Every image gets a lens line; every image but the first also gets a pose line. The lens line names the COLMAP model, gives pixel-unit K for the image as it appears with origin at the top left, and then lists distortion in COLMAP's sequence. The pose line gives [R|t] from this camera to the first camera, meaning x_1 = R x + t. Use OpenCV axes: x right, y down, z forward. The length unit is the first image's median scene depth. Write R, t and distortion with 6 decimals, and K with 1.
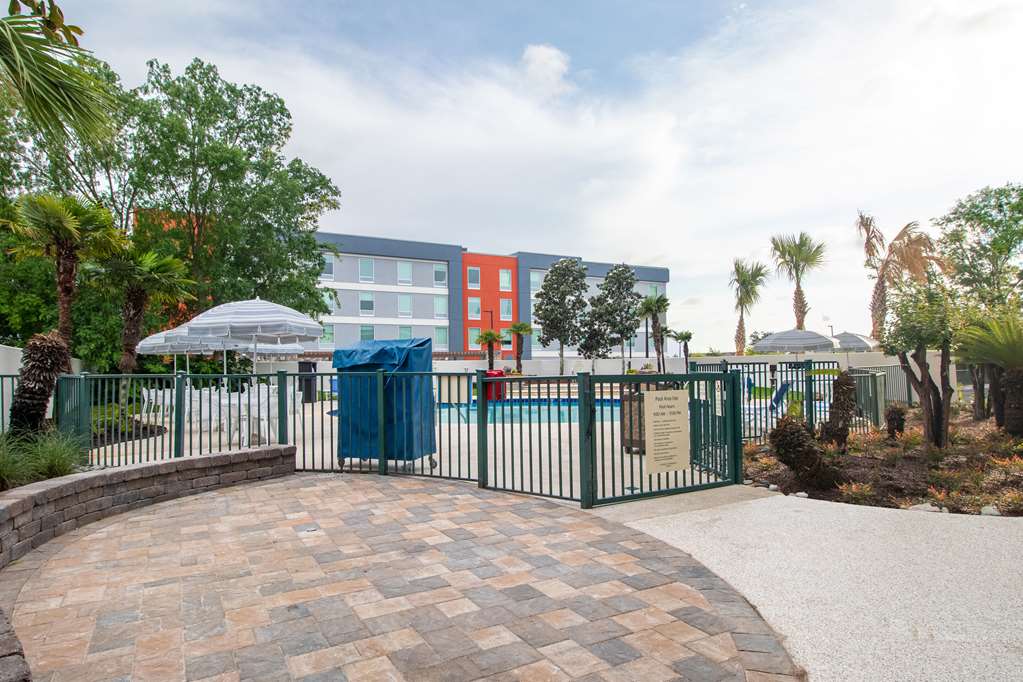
lens RADIAL K [[603.7, 0, 504.3], [0, 603.7, 344.5], [0, 0, 1]] dist [-0.004375, -0.001765]
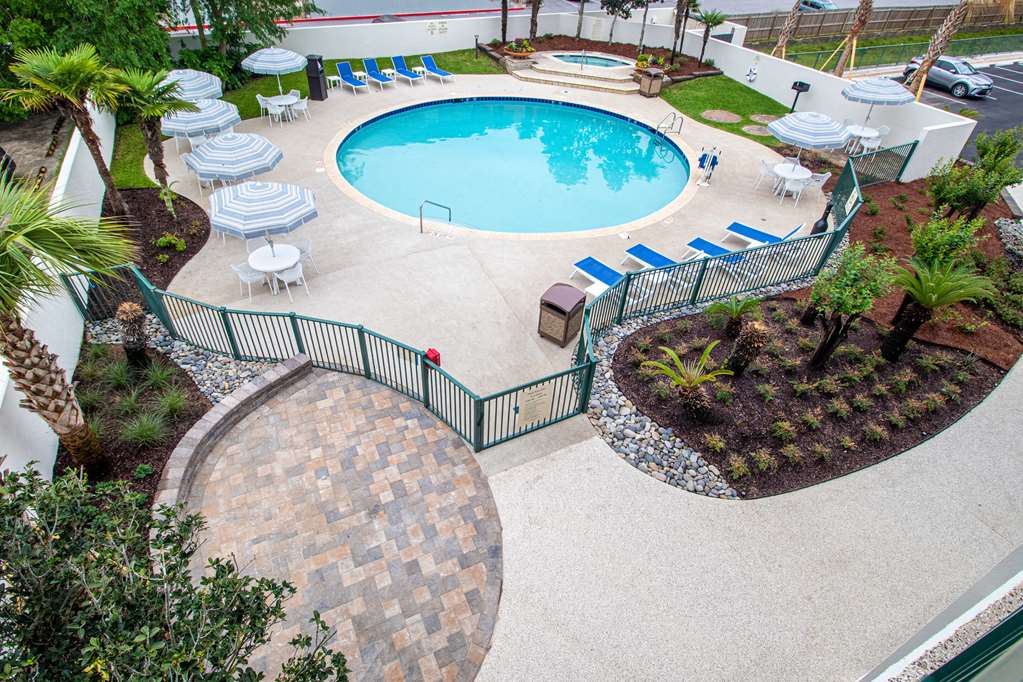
lens RADIAL K [[563.6, 0, 518.6], [0, 563.6, 338.9], [0, 0, 1]] dist [-0.003889, -0.000821]
pose [[0.996168, 0.087397, 0.003185, 0.052027], [-0.066714, 0.735861, 0.673839, -0.256355], [0.056547, -0.671469, 0.738872, -0.001909]]
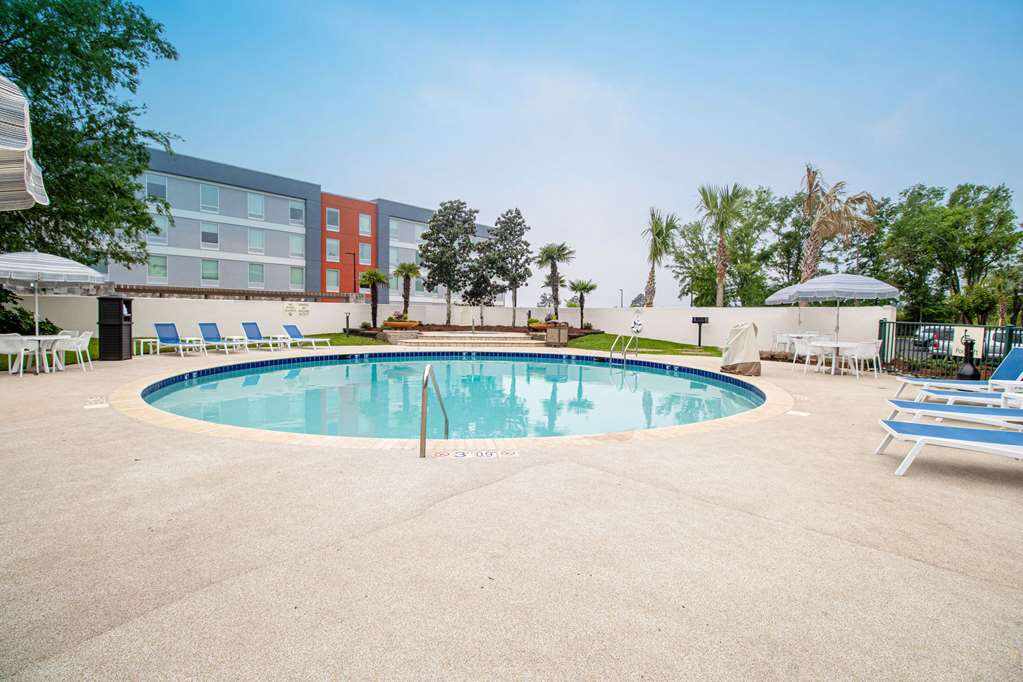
lens RADIAL K [[486.4, 0, 510.5], [0, 486.4, 322.6], [0, 0, 1]] dist [-0.000253, -0.000707]
pose [[0.943056, 0.023907, 0.331774, -0.087266], [-0.044262, 0.997563, 0.053931, 0.007242], [-0.329676, -0.065545, 0.941816, 0.328758]]
